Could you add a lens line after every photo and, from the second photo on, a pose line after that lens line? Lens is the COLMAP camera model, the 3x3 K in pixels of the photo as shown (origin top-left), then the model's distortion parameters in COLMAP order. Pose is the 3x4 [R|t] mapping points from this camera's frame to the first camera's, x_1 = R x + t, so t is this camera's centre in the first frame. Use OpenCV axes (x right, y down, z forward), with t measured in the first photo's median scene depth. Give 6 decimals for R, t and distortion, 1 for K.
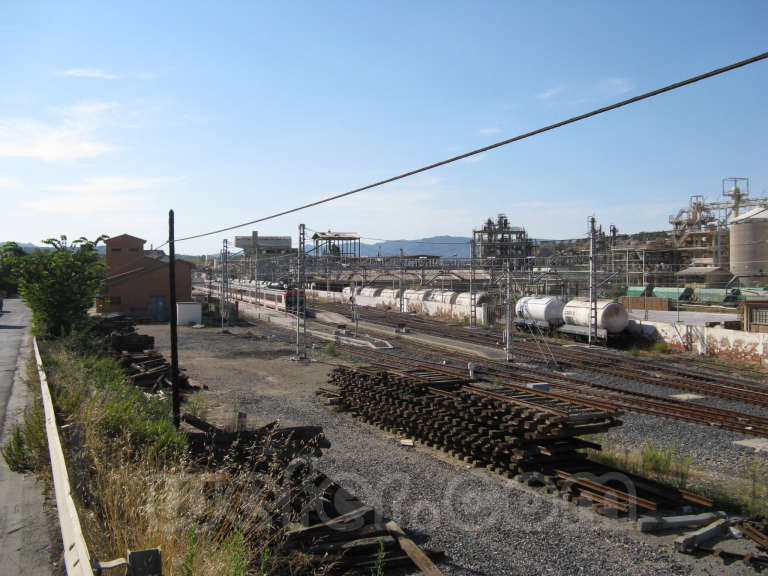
lens RADIAL K [[795.6, 0, 384.0], [0, 795.6, 288.0], [0, 0, 1]] dist [-0.194498, 0.213273]
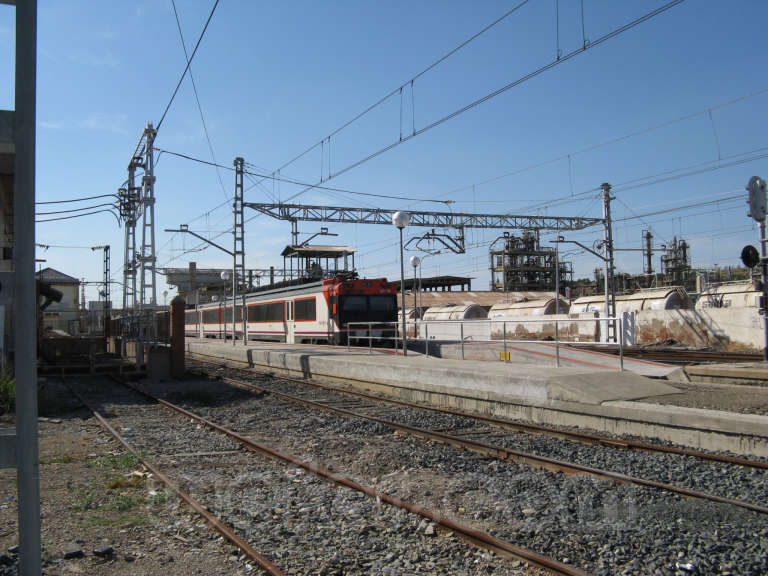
lens RADIAL K [[795.6, 0, 384.0], [0, 795.6, 288.0], [0, 0, 1]] dist [-0.194498, 0.213273]
pose [[0.996135, -0.018919, 0.085777, -0.051672], [0.025061, 0.997154, -0.071102, 0.012021], [-0.084187, 0.072977, 0.993774, 0.268618]]
